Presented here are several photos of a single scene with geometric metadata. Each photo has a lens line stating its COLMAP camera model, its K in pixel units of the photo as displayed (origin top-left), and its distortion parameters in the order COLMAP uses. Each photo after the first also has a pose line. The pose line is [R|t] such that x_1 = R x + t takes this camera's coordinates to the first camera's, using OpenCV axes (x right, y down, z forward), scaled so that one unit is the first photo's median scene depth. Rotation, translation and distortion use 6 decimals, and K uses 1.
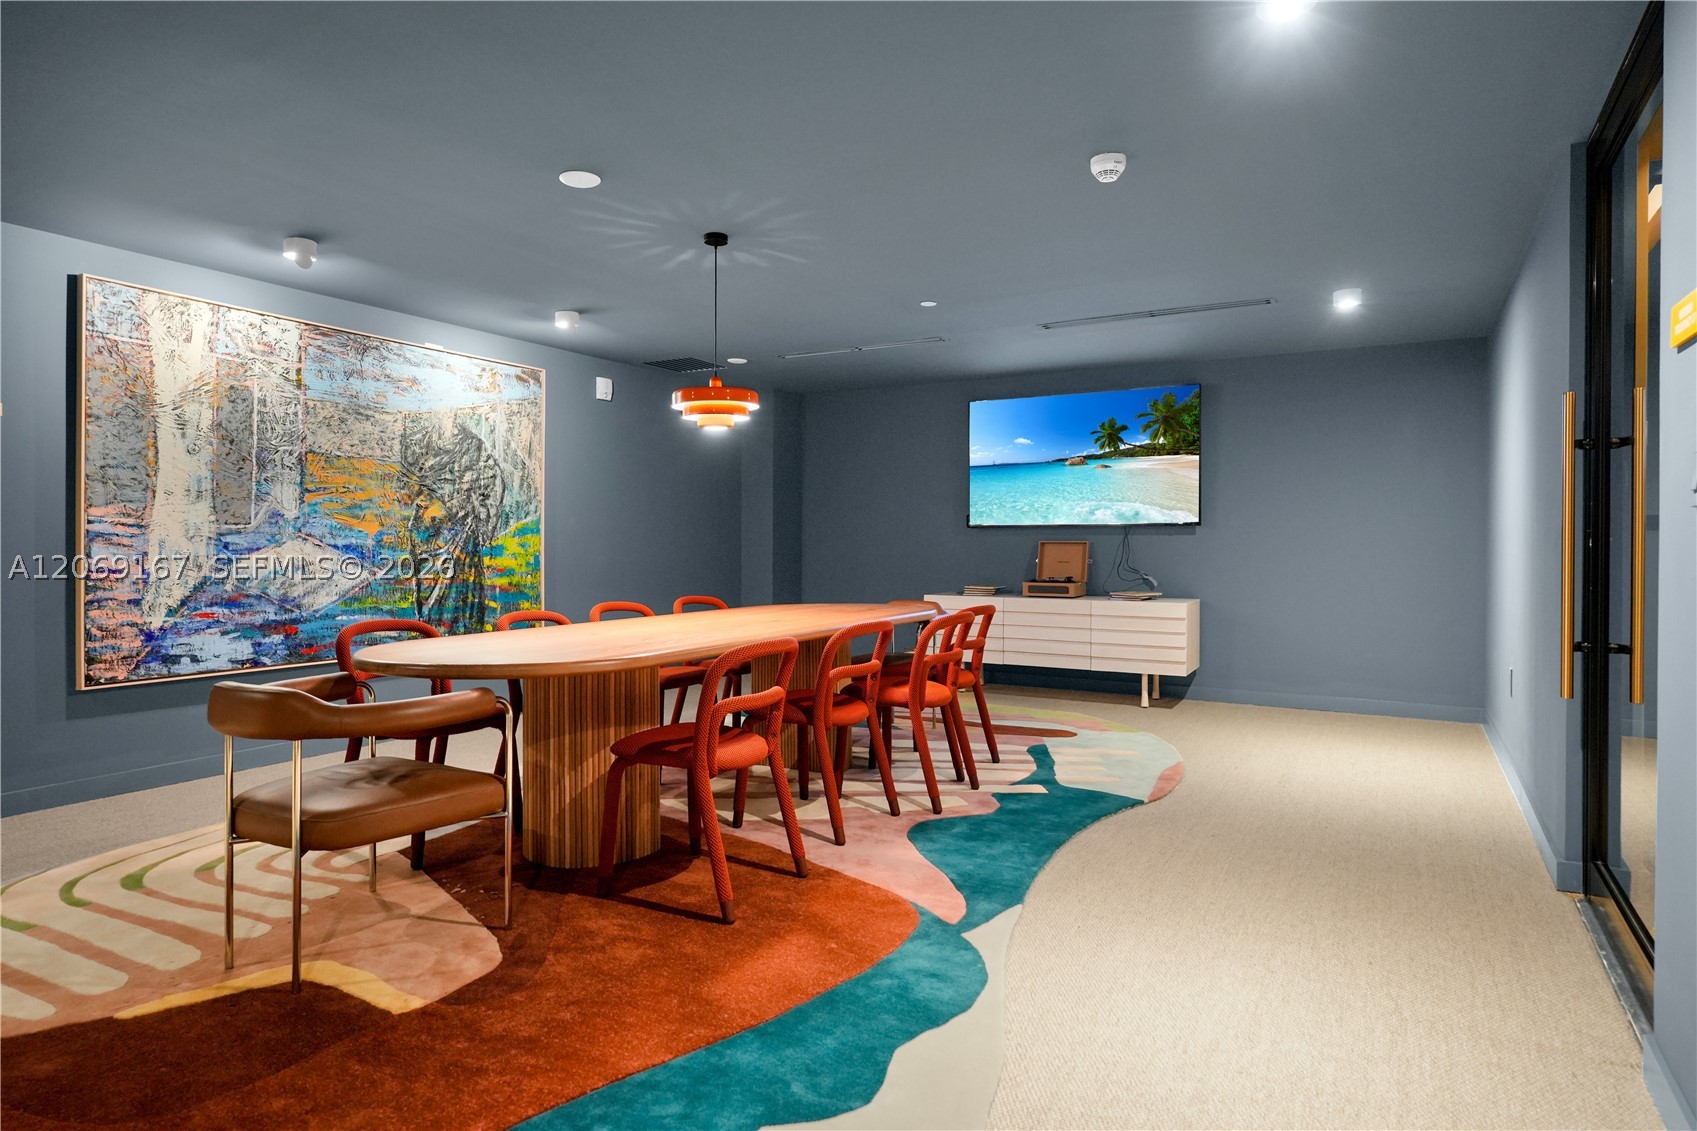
lens RADIAL K [[994.5, 0, 847.3], [0, 994.5, 548.7], [0, 0, 1]] dist [0.002233, 0.000418]
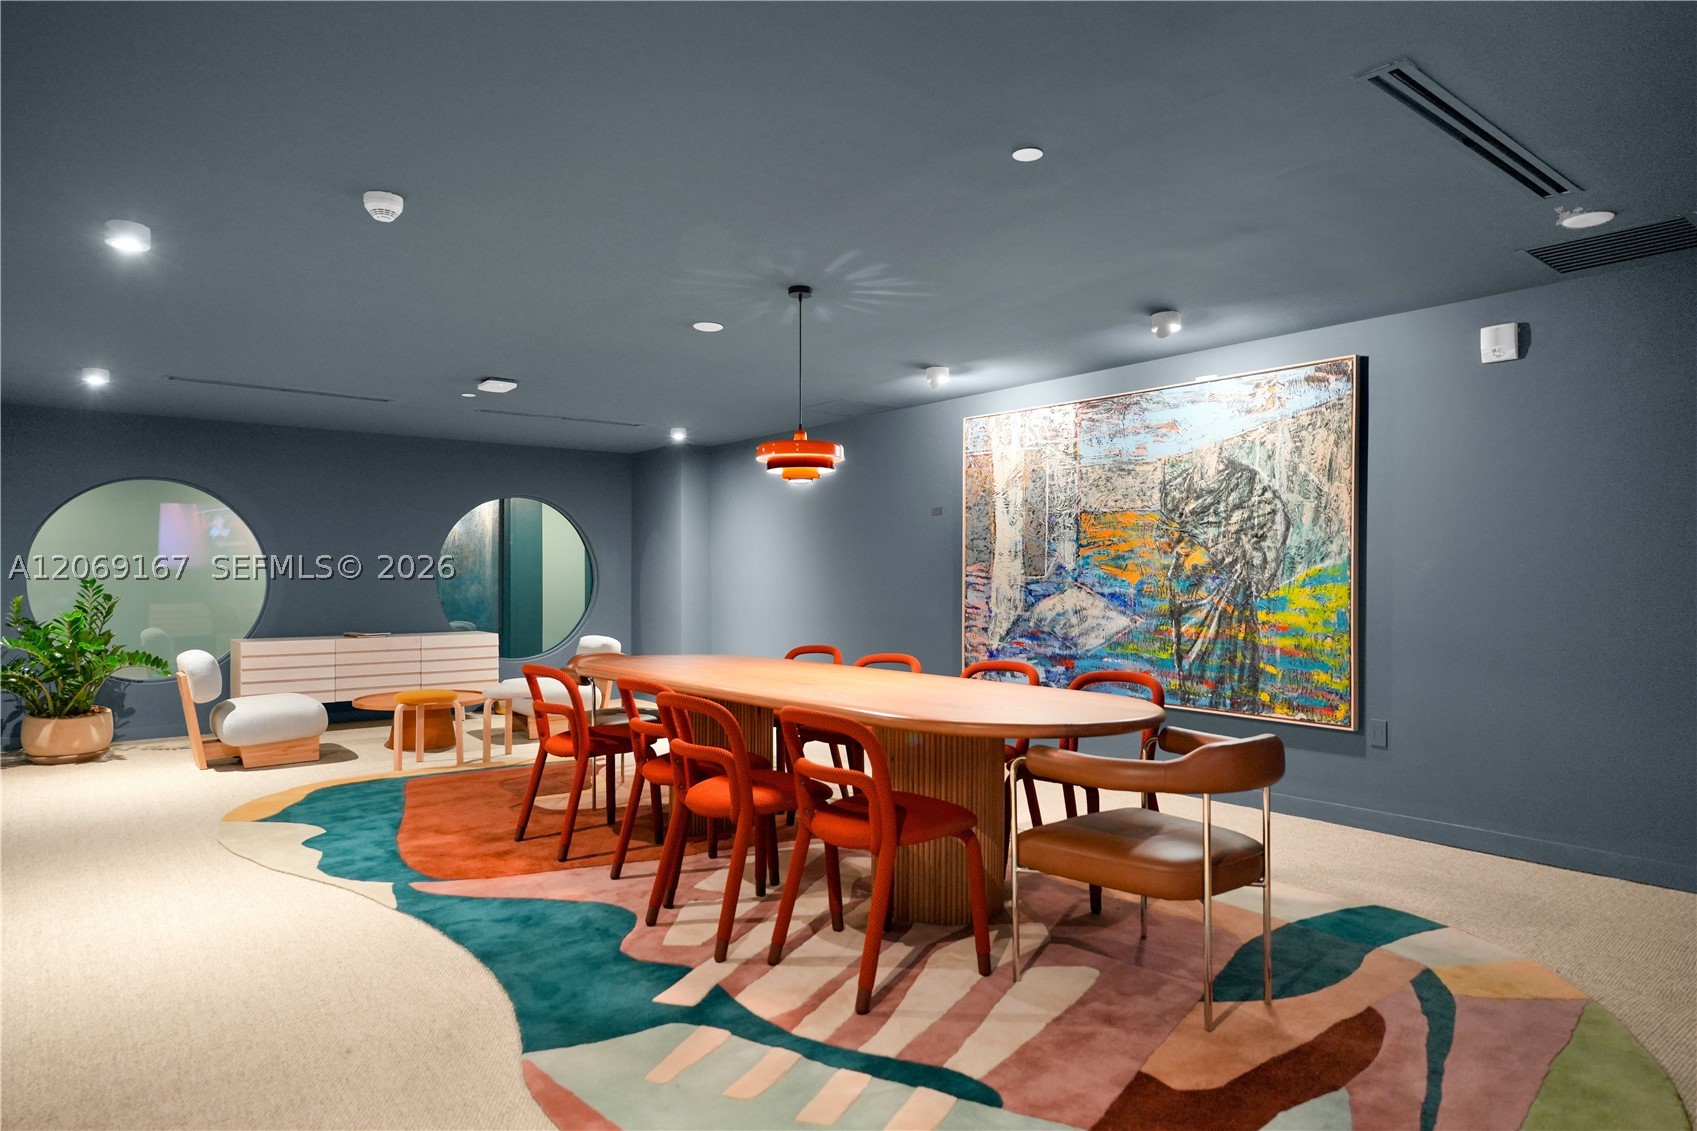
lens RADIAL K [[1036.2, 0, 839.7], [0, 1036.2, 576.1], [0, 0, 1]] dist [-0.002205, 0.007264]
pose [[-0.390458, 0.000766, -0.920620, 0.632075], [-0.006287, 0.999974, 0.003499, -0.023877], [0.920599, 0.007155, -0.390443, 1.130518]]
